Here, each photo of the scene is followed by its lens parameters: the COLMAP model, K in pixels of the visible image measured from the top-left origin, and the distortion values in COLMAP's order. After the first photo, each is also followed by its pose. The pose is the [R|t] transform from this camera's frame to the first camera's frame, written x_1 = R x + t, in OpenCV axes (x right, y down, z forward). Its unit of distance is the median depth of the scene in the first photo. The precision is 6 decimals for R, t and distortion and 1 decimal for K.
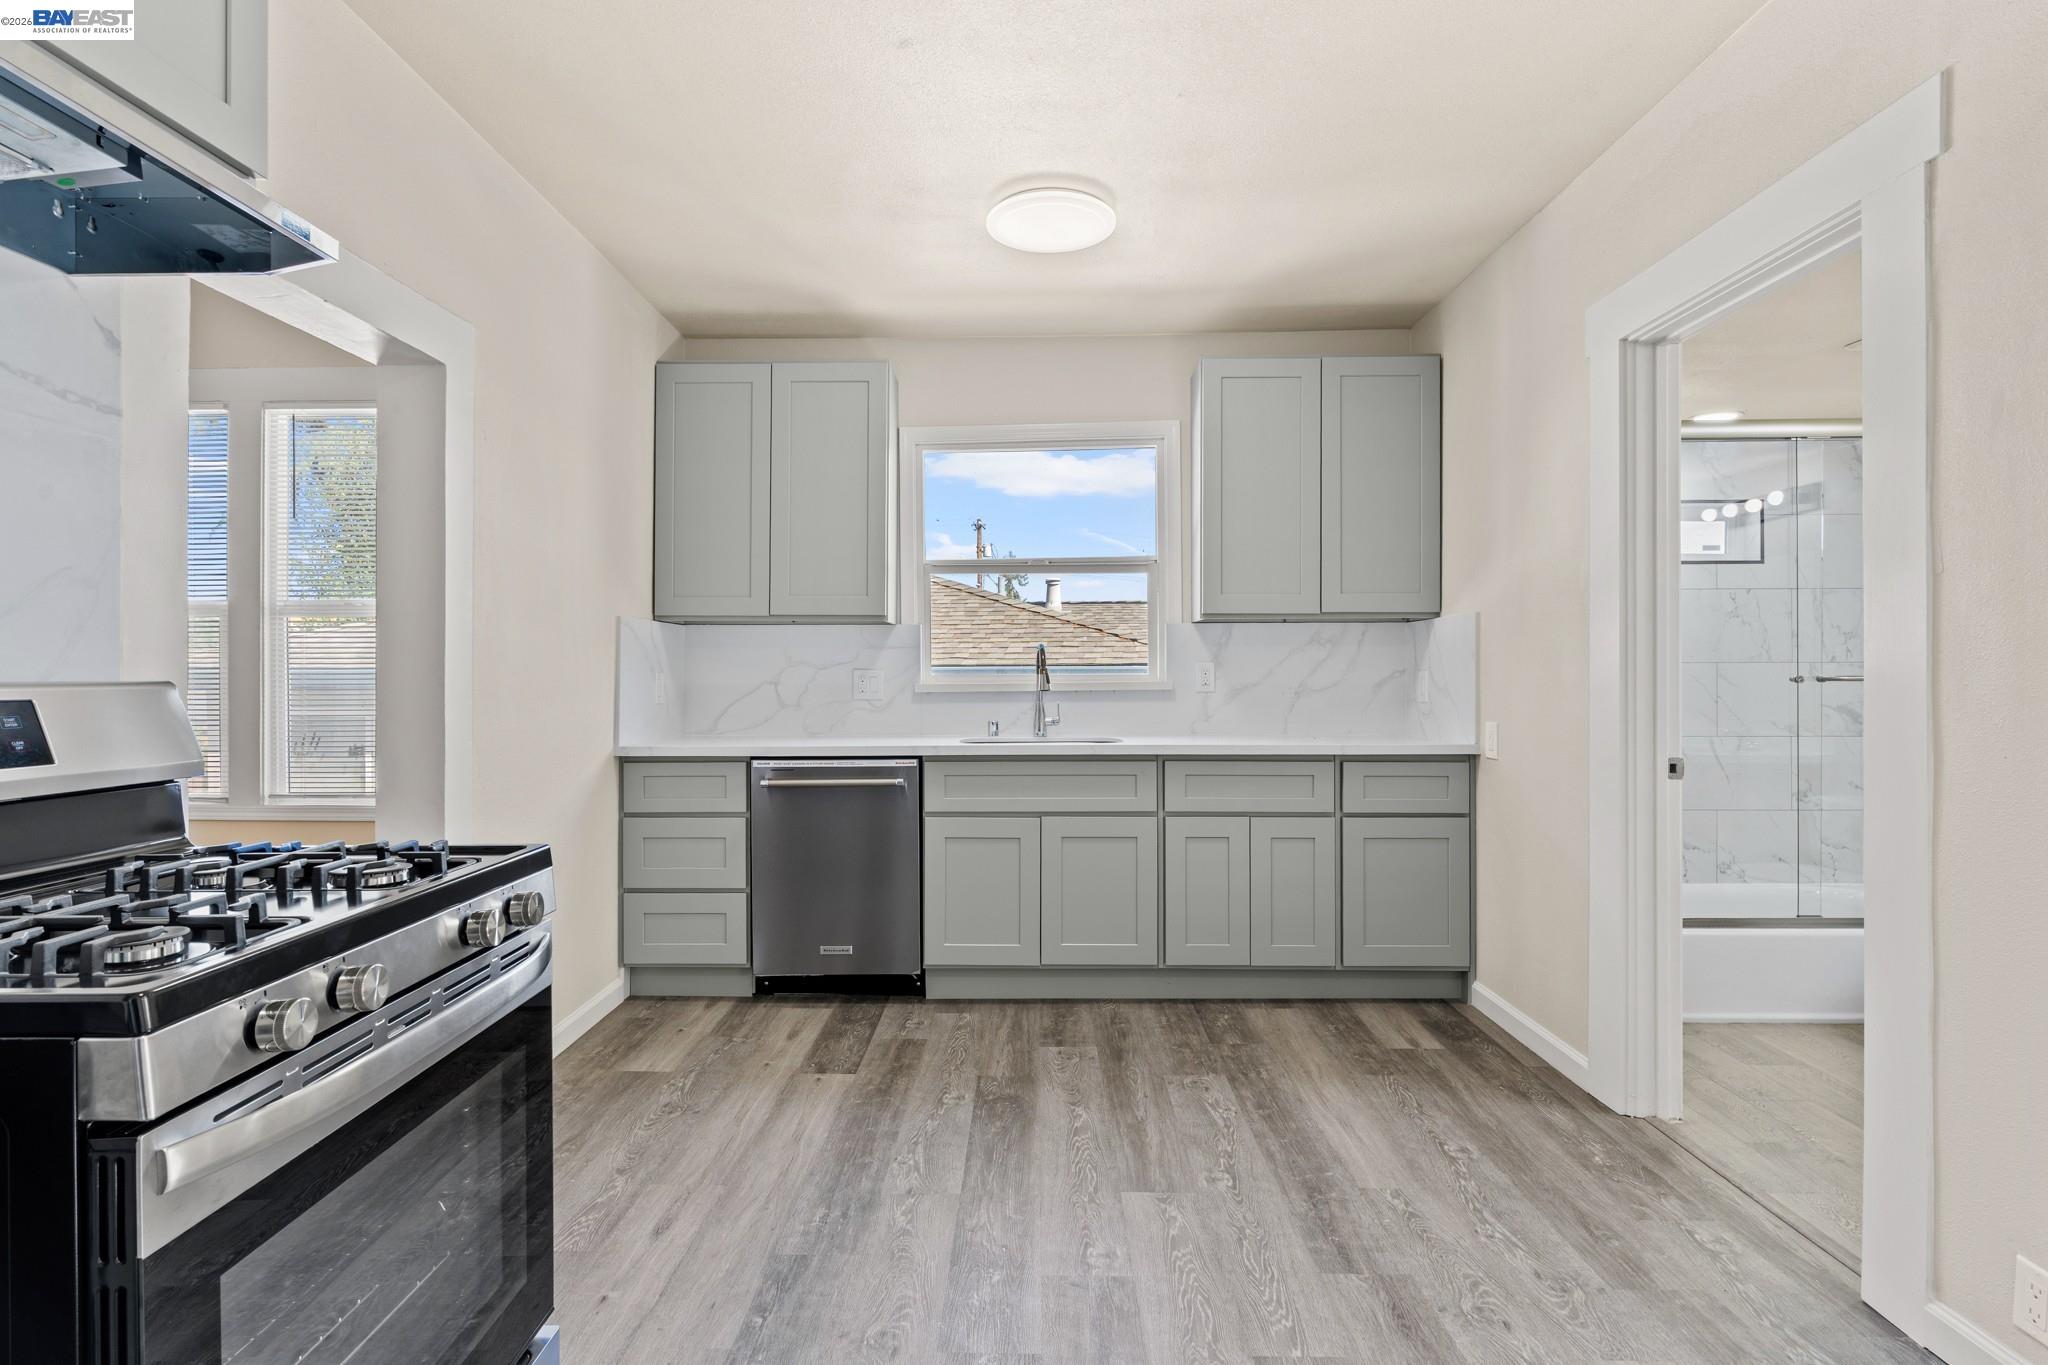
lens RADIAL K [[992.2, 0, 1023.4], [0, 992.2, 673.2], [0, 0, 1]] dist [0.002152, 0.002757]
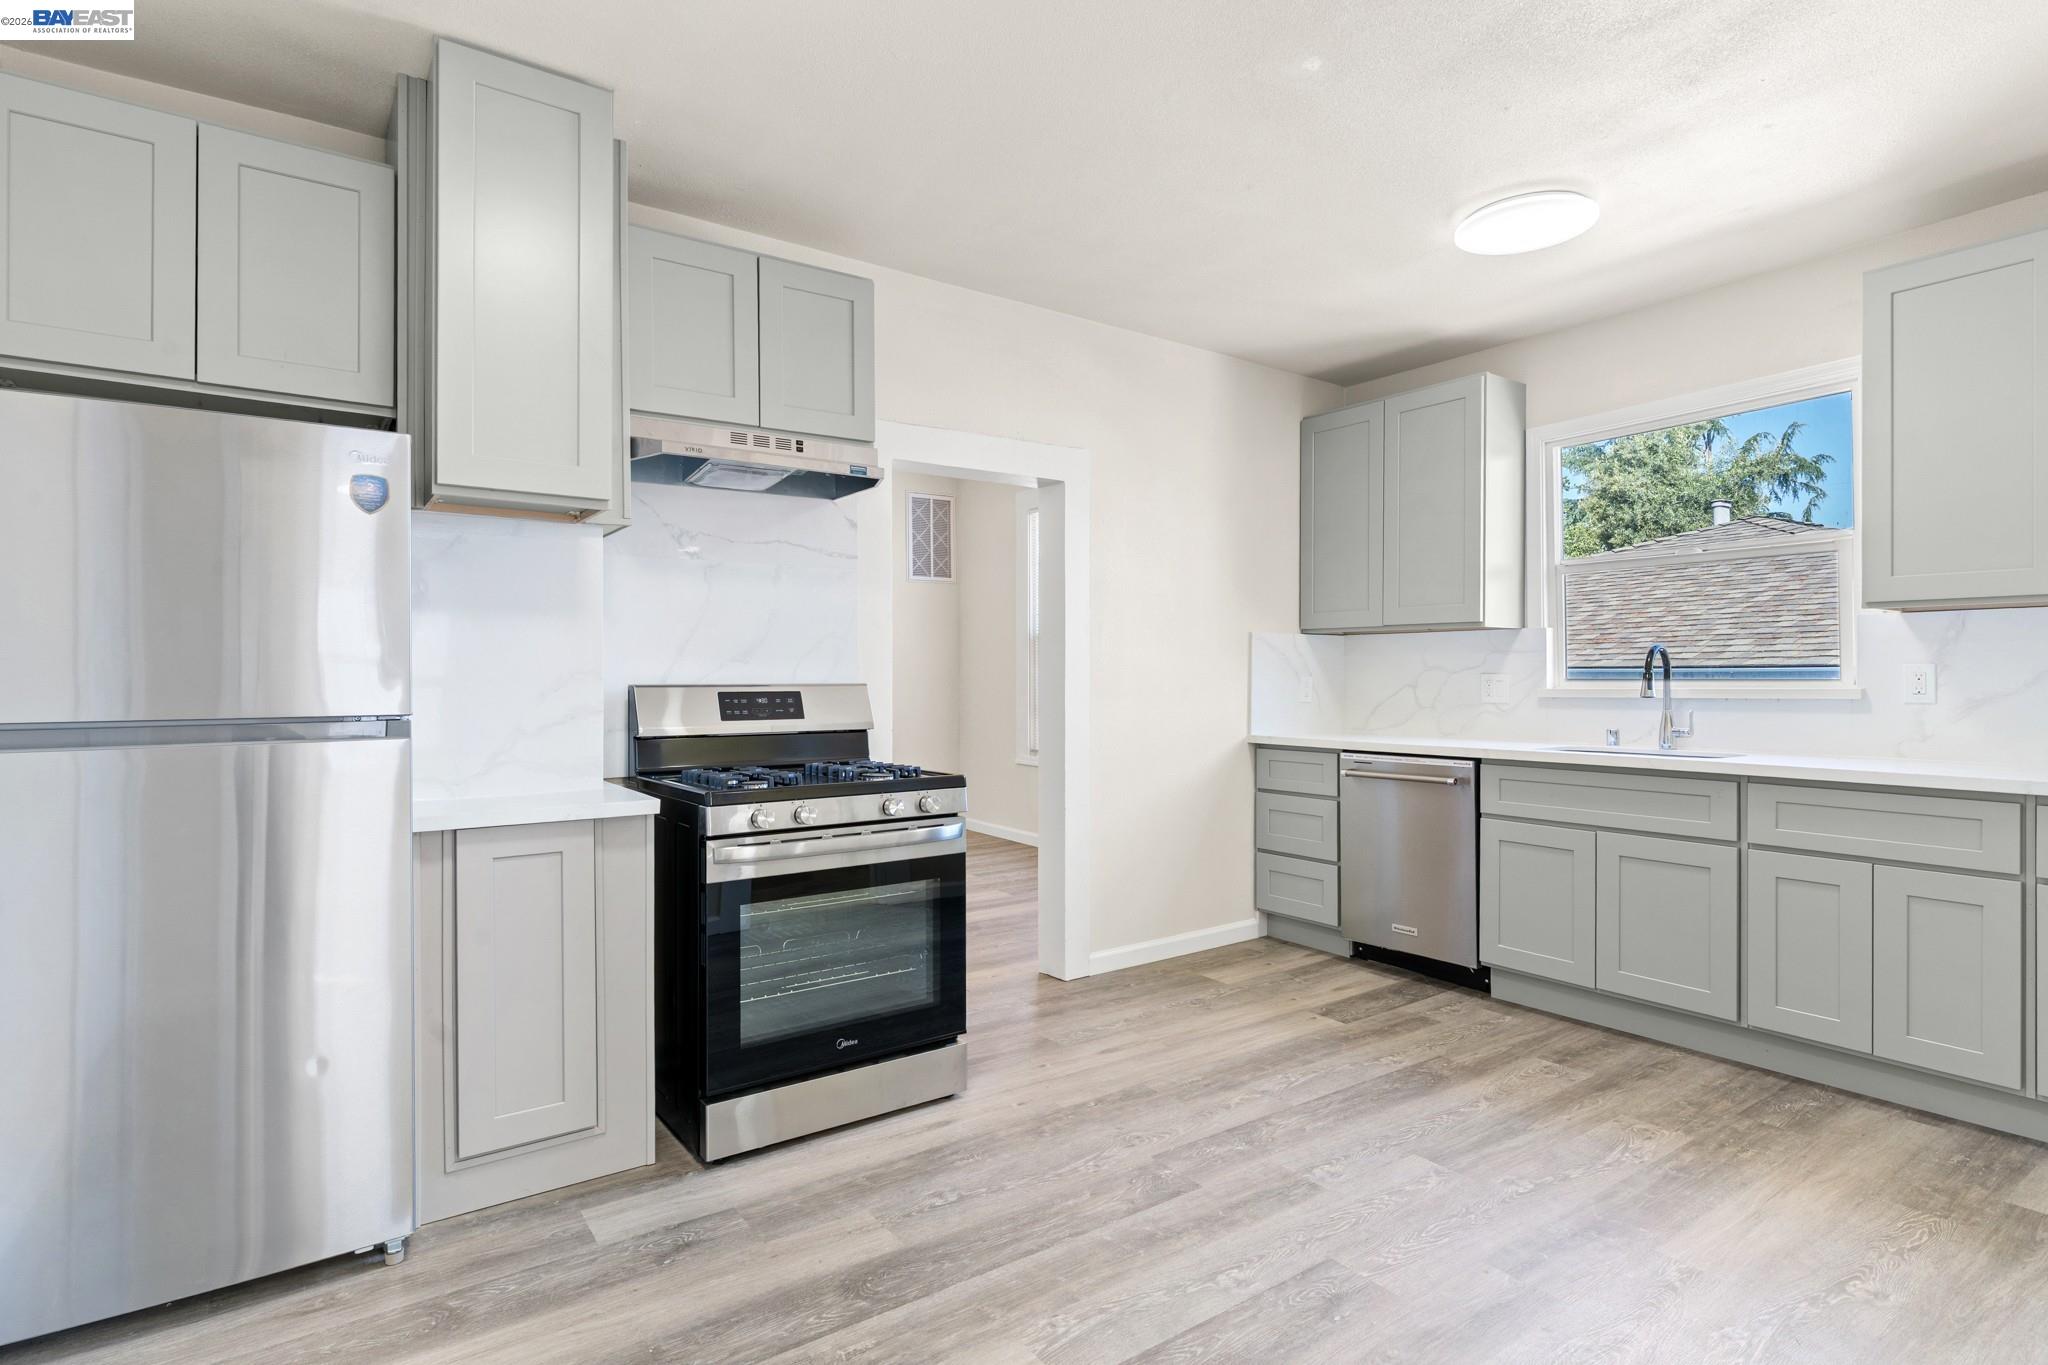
lens RADIAL K [[992.2, 0, 1015.1], [0, 992.2, 679.2], [0, 0, 1]] dist [0.002152, 0.002757]
pose [[0.603724, 0.002699, -0.797189, 0.450529], [0.001671, 0.999988, 0.004651, -0.004328], [0.797192, -0.004141, 0.603712, -0.005737]]
